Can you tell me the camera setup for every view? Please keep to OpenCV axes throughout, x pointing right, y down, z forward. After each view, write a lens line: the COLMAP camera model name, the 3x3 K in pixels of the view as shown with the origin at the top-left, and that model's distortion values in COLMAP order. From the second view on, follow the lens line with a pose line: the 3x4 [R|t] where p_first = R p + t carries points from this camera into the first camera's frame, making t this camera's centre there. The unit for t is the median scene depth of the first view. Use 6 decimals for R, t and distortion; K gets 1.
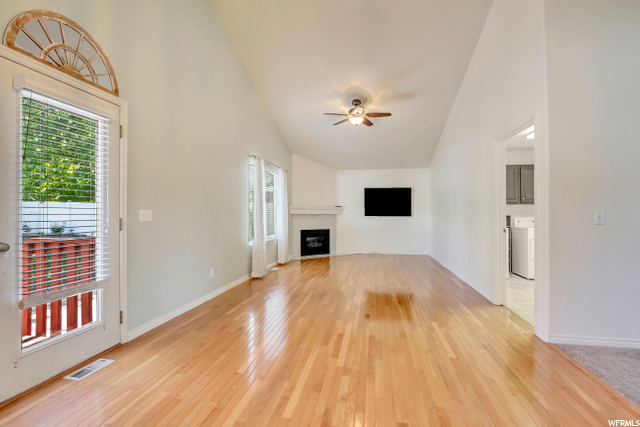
lens RADIAL K [[296.4, 0, 318.6], [0, 296.4, 212.3], [0, 0, 1]] dist [-0.015934, 0.000226]
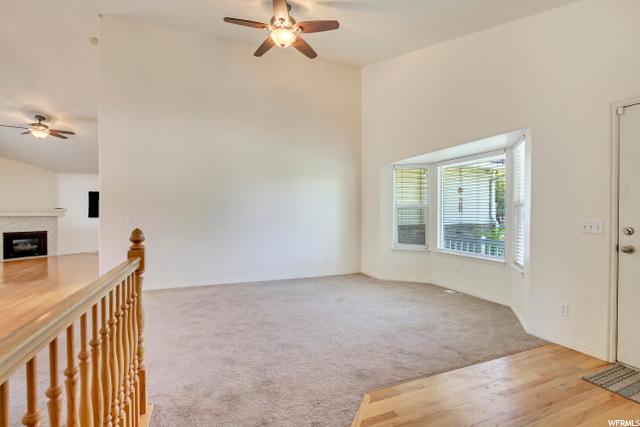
lens RADIAL K [[296.4, 0, 318.5], [0, 296.4, 214.0], [0, 0, 1]] dist [-0.015934, 0.000226]
pose [[0.862202, -0.002168, 0.506560, 0.339164], [-0.010533, 0.999698, 0.022206, -0.033734], [-0.506455, -0.024481, 0.861919, -0.343932]]
